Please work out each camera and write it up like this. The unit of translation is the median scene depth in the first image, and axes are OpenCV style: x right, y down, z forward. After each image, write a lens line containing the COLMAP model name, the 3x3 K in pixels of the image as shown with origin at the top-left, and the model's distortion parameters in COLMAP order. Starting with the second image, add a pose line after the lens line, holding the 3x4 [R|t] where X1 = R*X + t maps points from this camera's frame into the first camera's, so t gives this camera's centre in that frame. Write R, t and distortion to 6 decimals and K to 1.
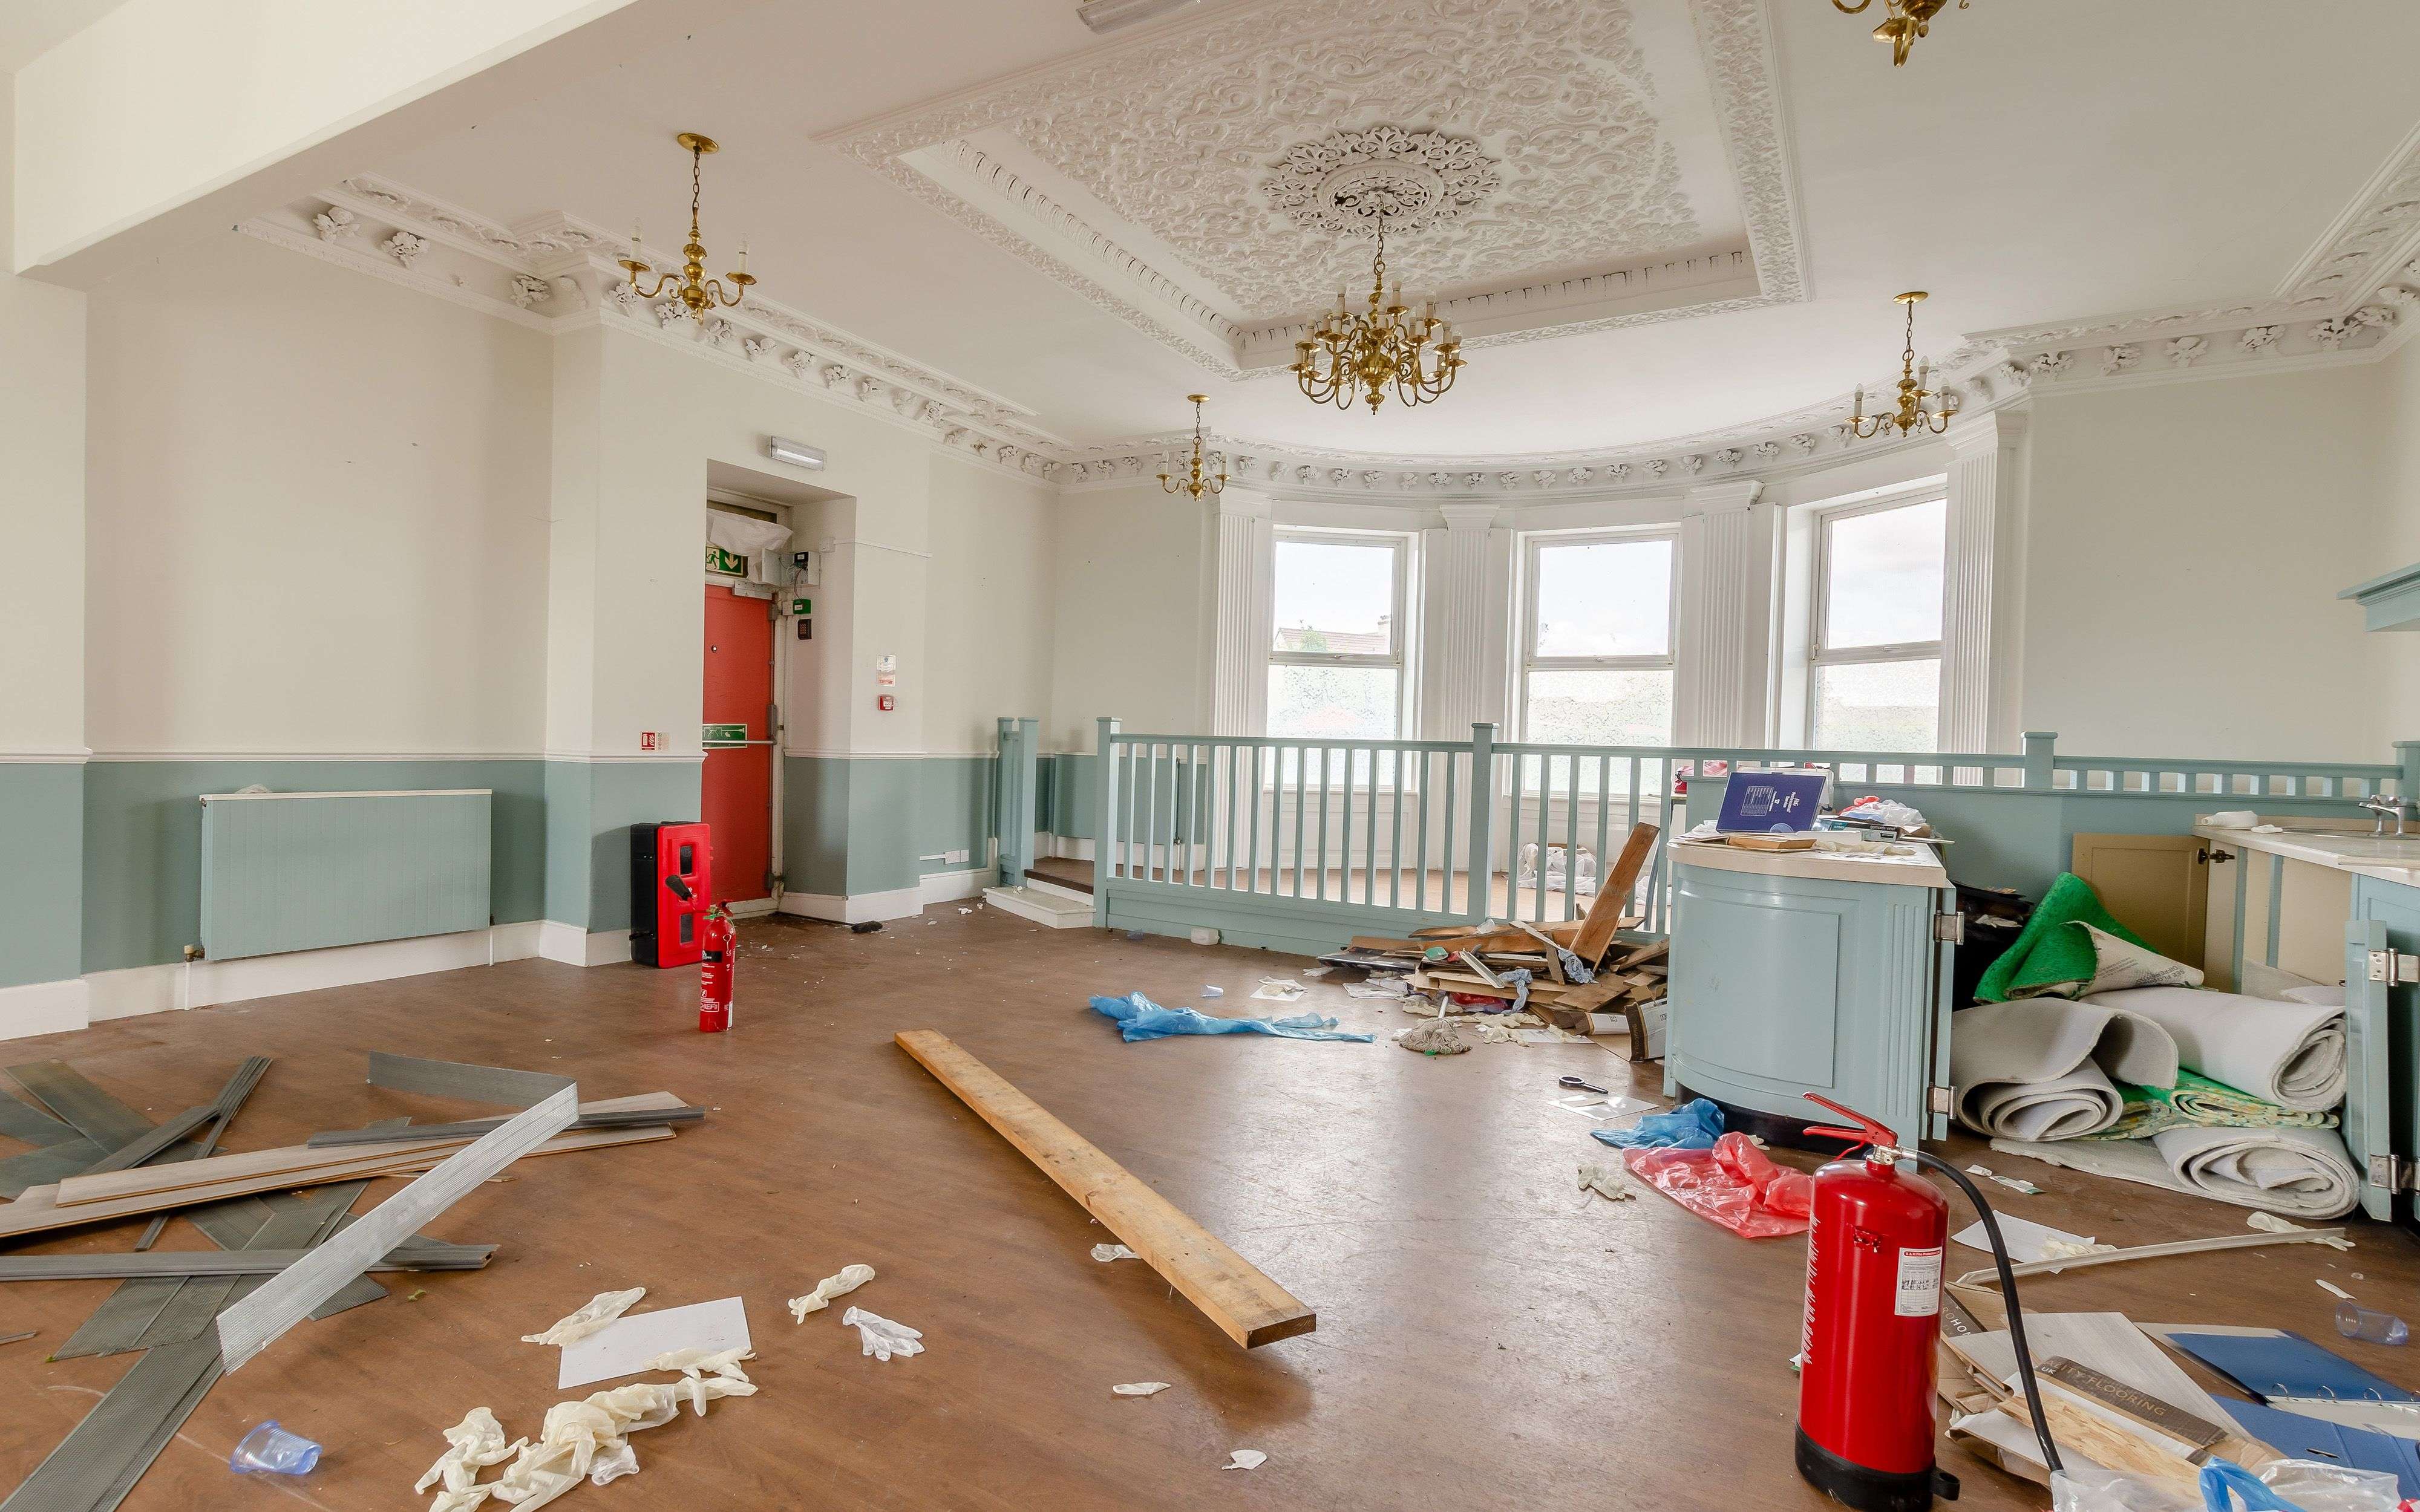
lens RADIAL K [[1167.2, 0, 1210.0], [0, 1167.2, 757.5], [0, 0, 1]] dist [0.000064, -0.000030]
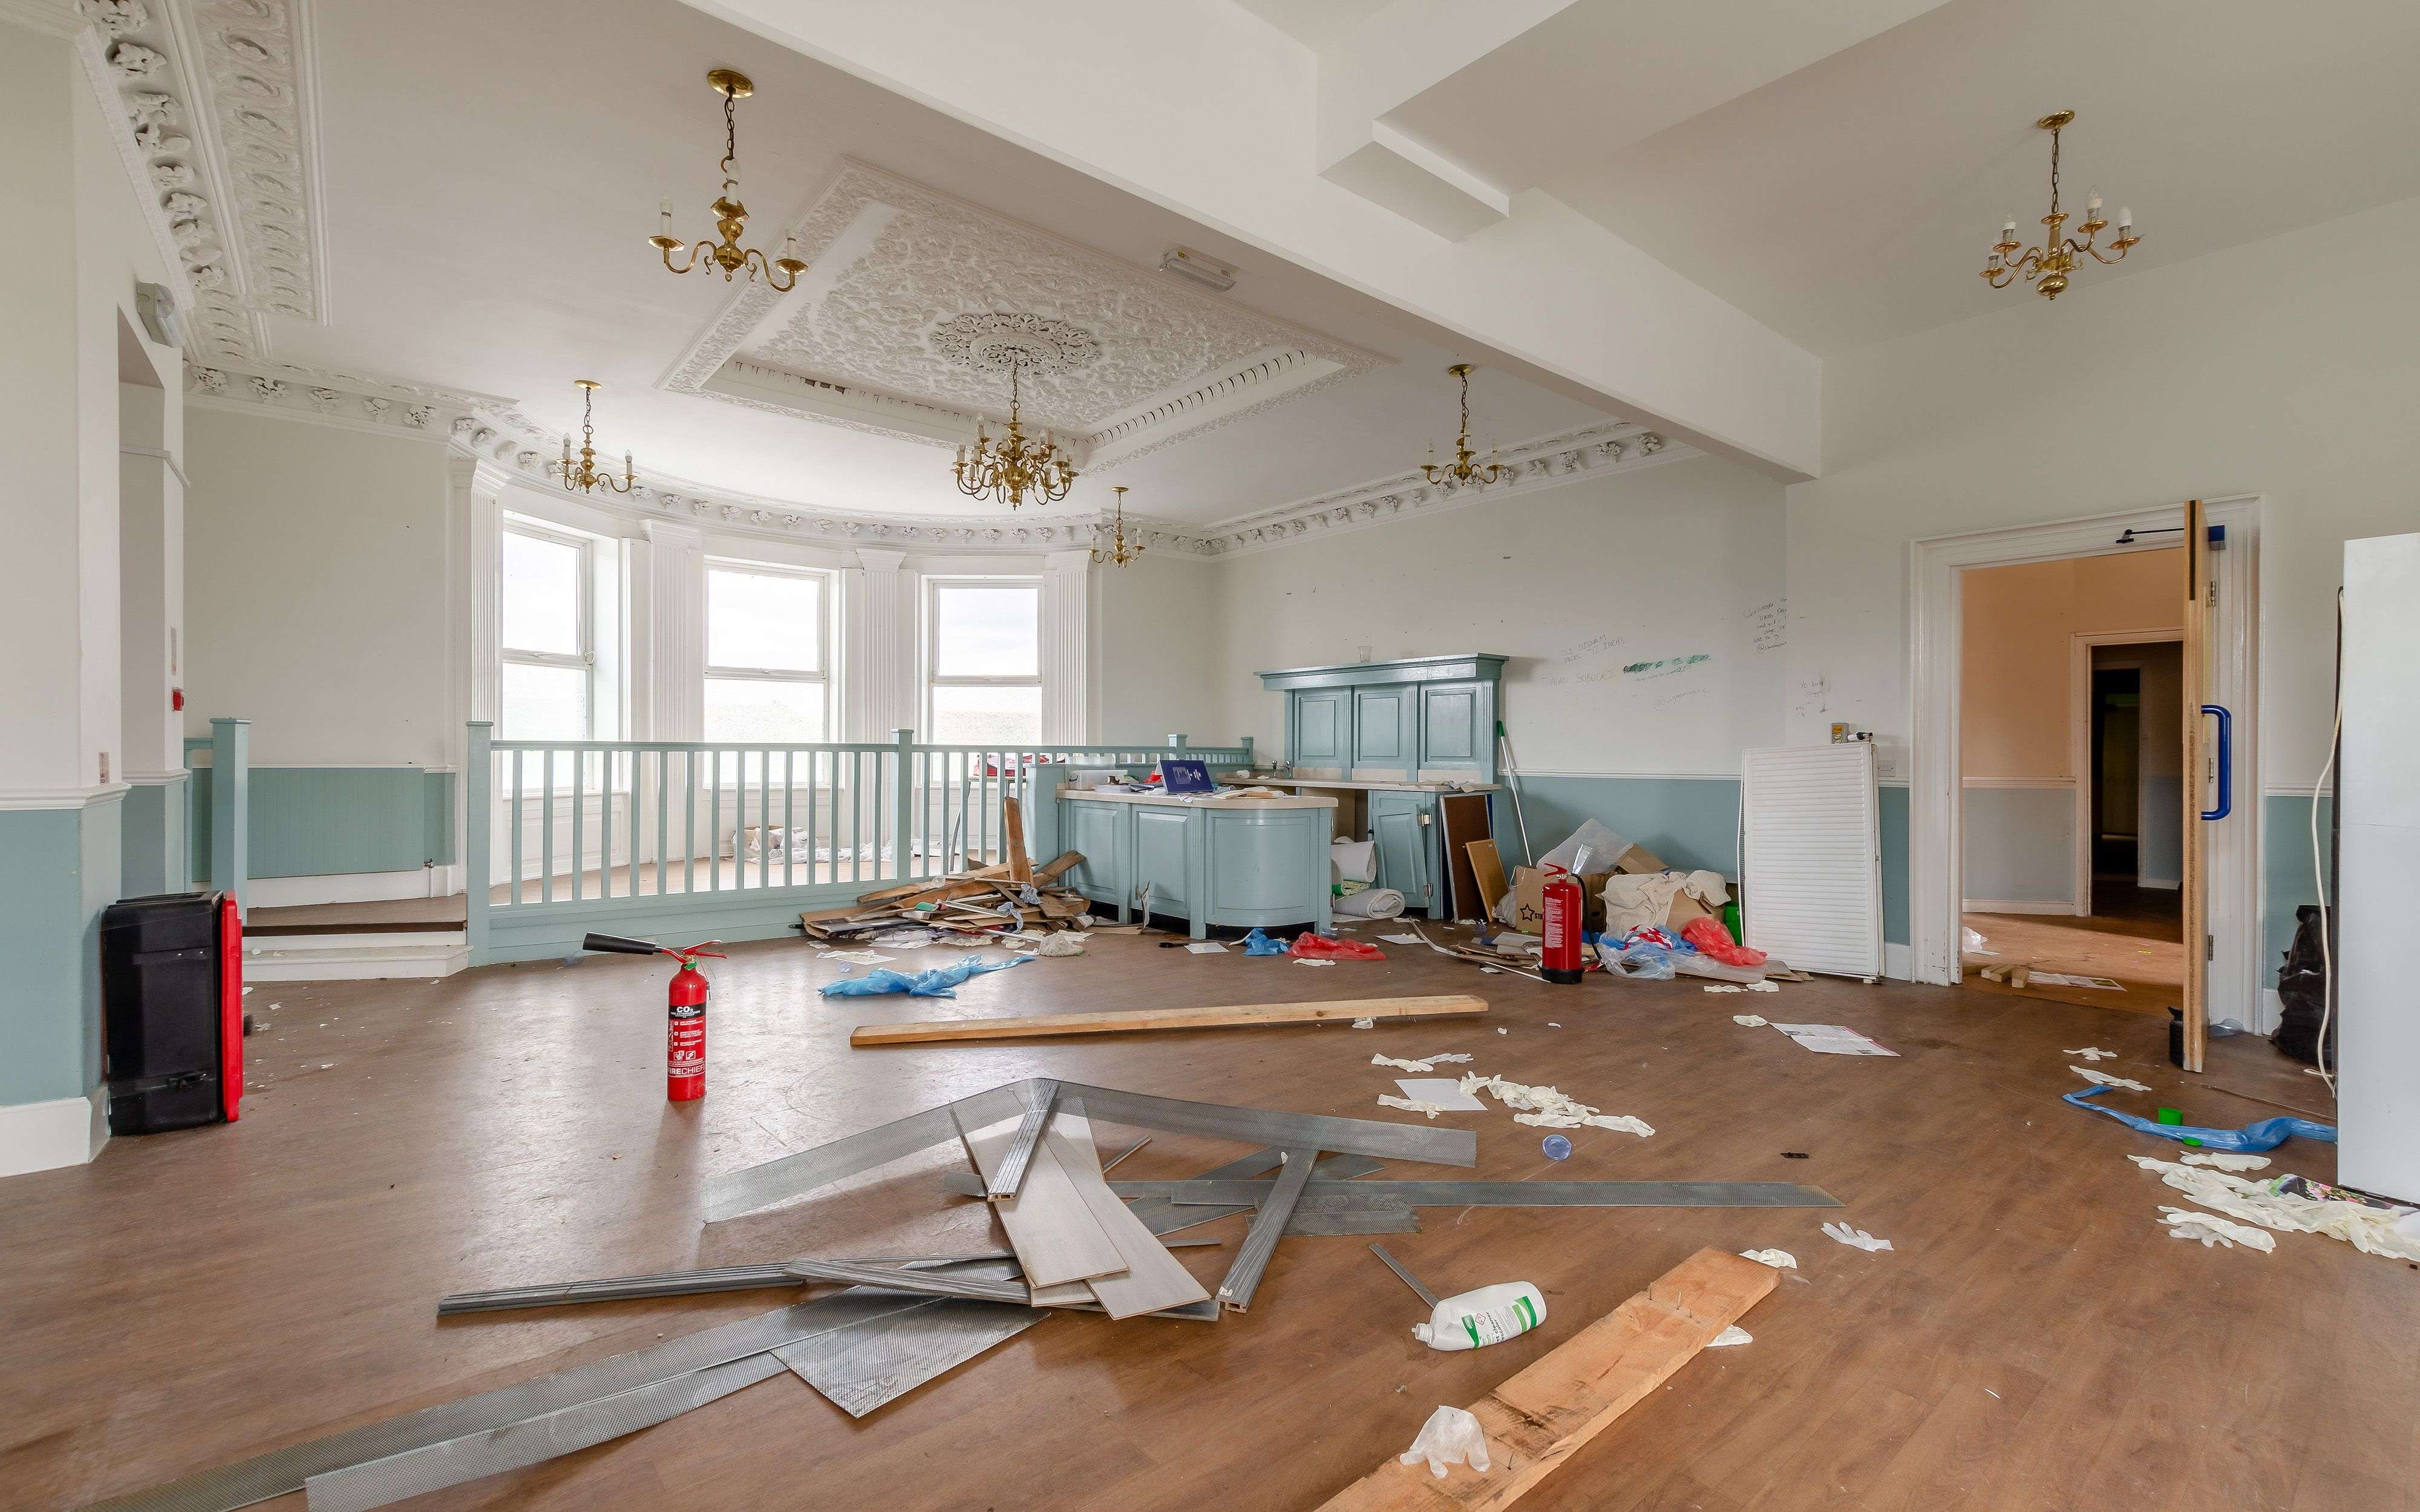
lens RADIAL K [[1050.0, 0, 1211.4], [0, 1050.0, 755.8], [0, 0, 1]] dist [0.002903, -0.000358]
pose [[0.354705, -0.029906, 0.934500, -0.703328], [0.017417, 0.999526, 0.025376, -0.022500], [-0.934816, 0.007275, 0.355058, 0.253355]]
